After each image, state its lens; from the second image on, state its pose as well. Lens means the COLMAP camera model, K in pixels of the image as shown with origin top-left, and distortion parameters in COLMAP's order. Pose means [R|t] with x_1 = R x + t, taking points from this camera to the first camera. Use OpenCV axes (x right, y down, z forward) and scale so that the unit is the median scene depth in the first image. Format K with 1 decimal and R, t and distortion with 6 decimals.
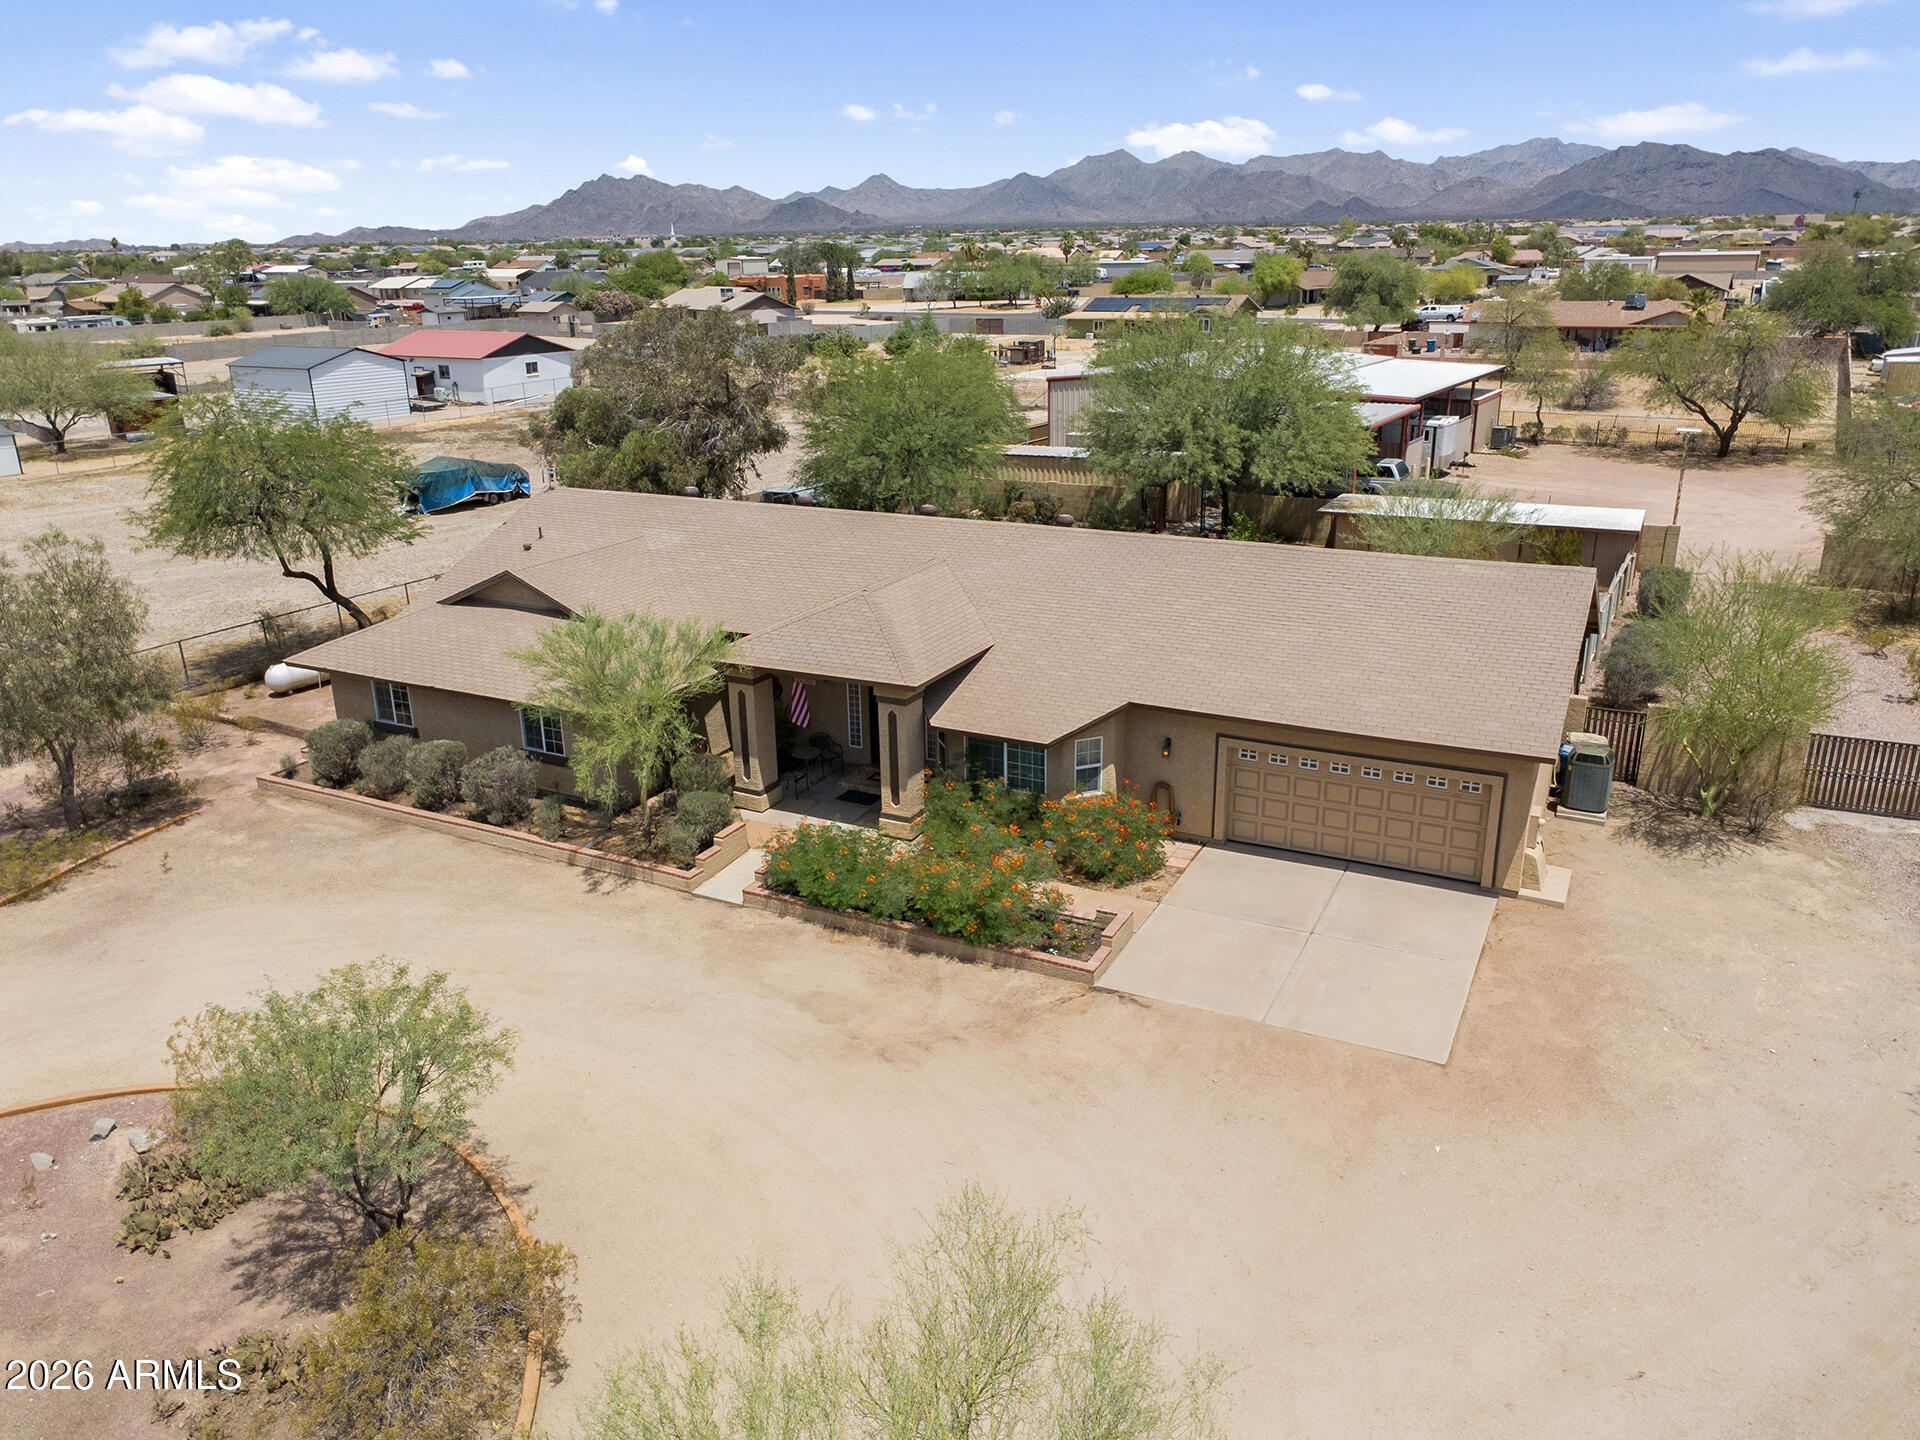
lens RADIAL K [[1384.8, 0, 960.0], [0, 1384.8, 720.0], [0, 0, 1]] dist [-0.000190, 0.006654]
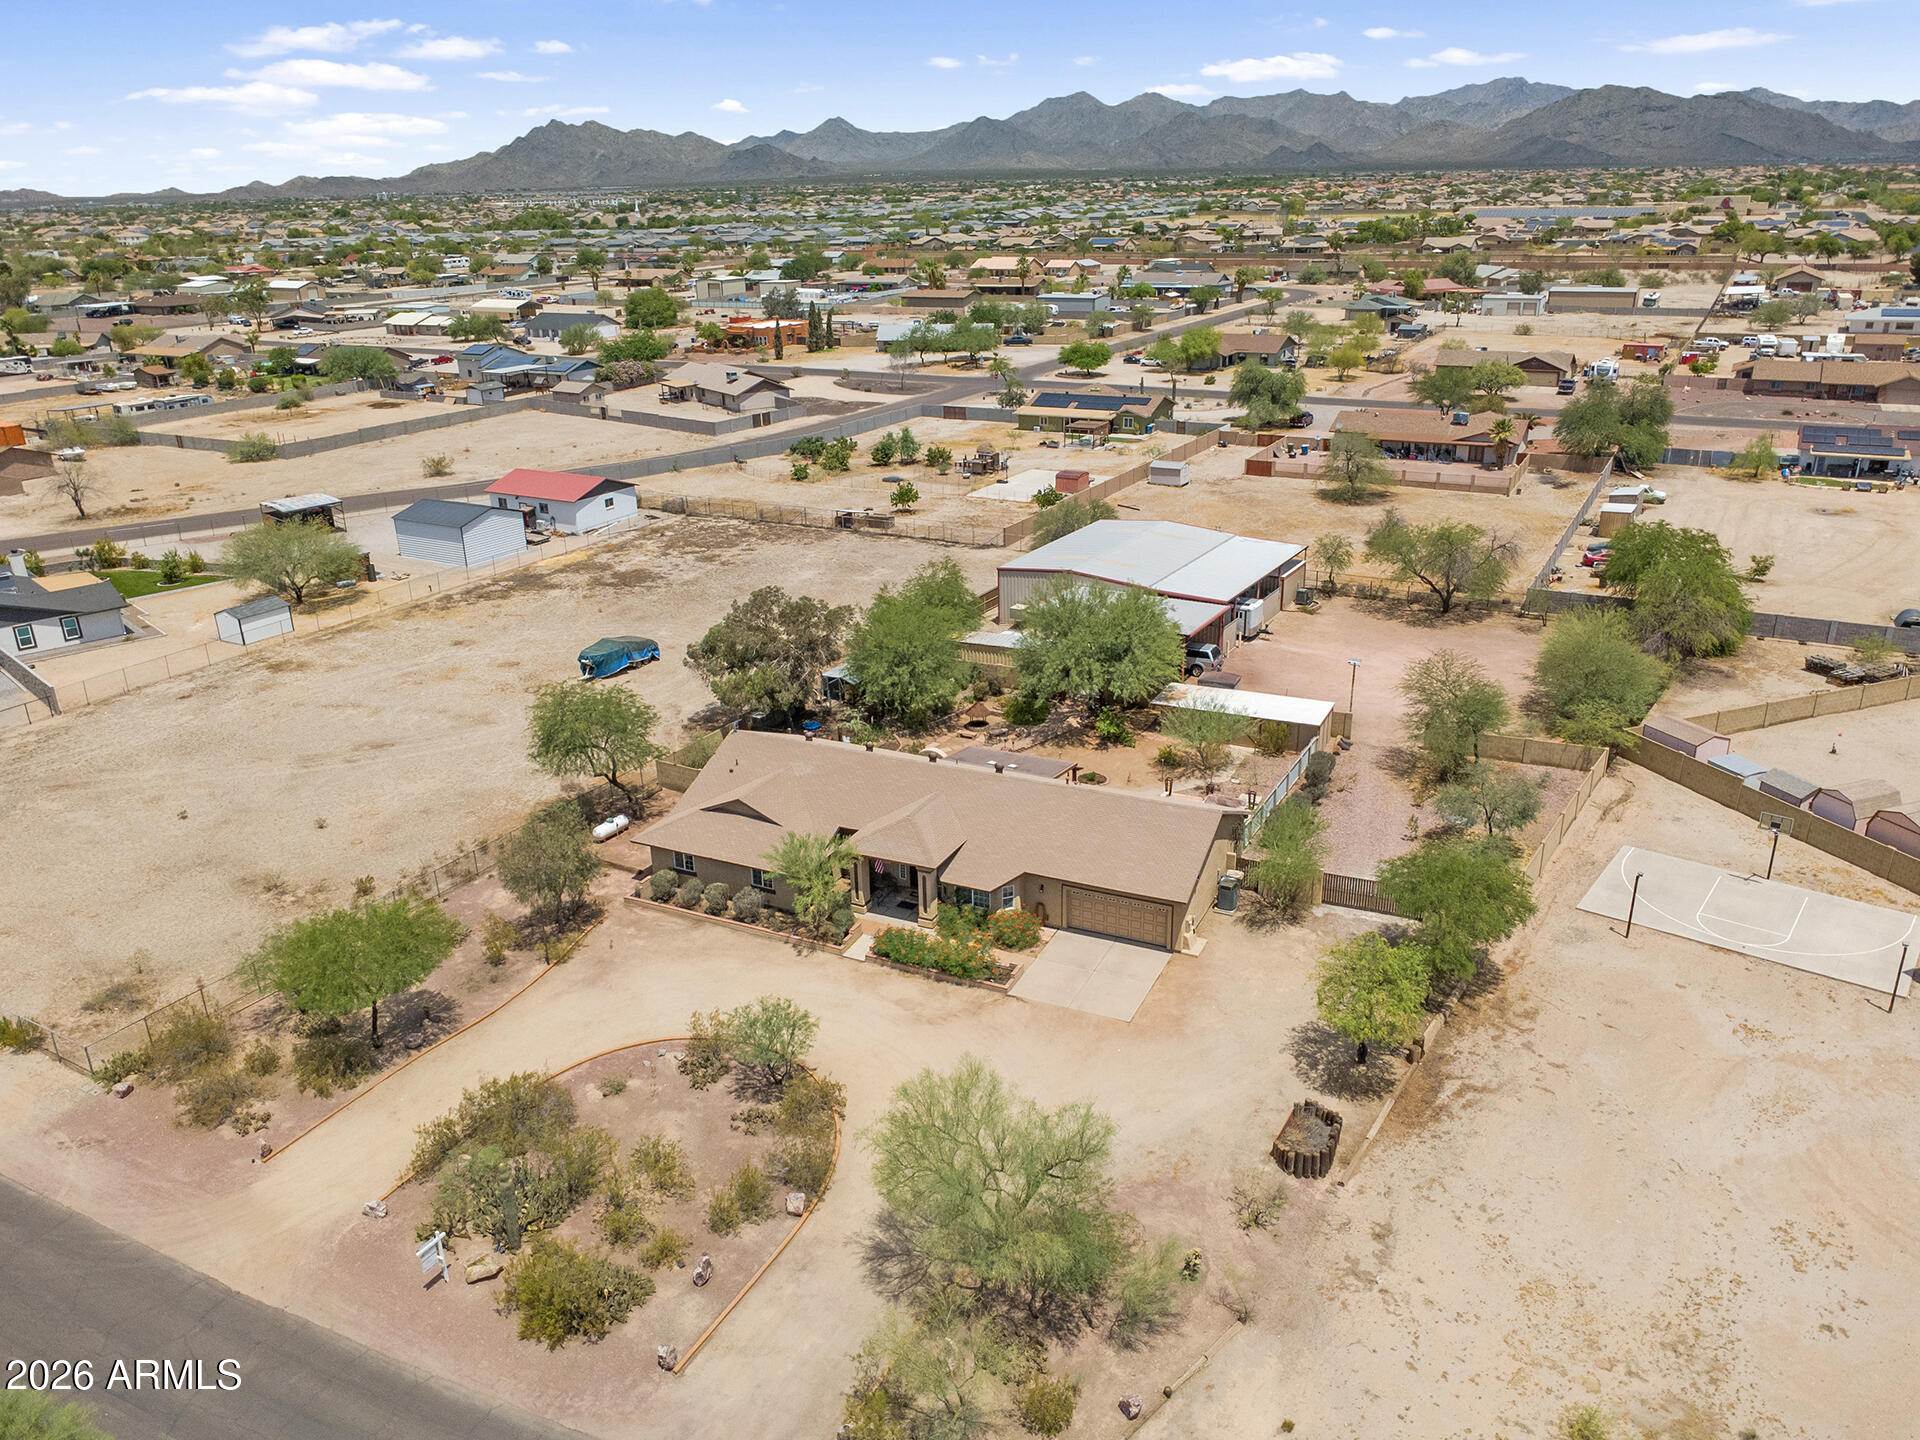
lens RADIAL K [[1401.6, 0, 961.8], [0, 1401.6, 716.4], [0, 0, 1]] dist [-0.000161, 0.005964]
pose [[0.999590, -0.013405, 0.025287, -0.010828], [0.012615, 0.999435, 0.031148, -0.090874], [-0.025690, -0.030817, 0.999195, -0.355401]]
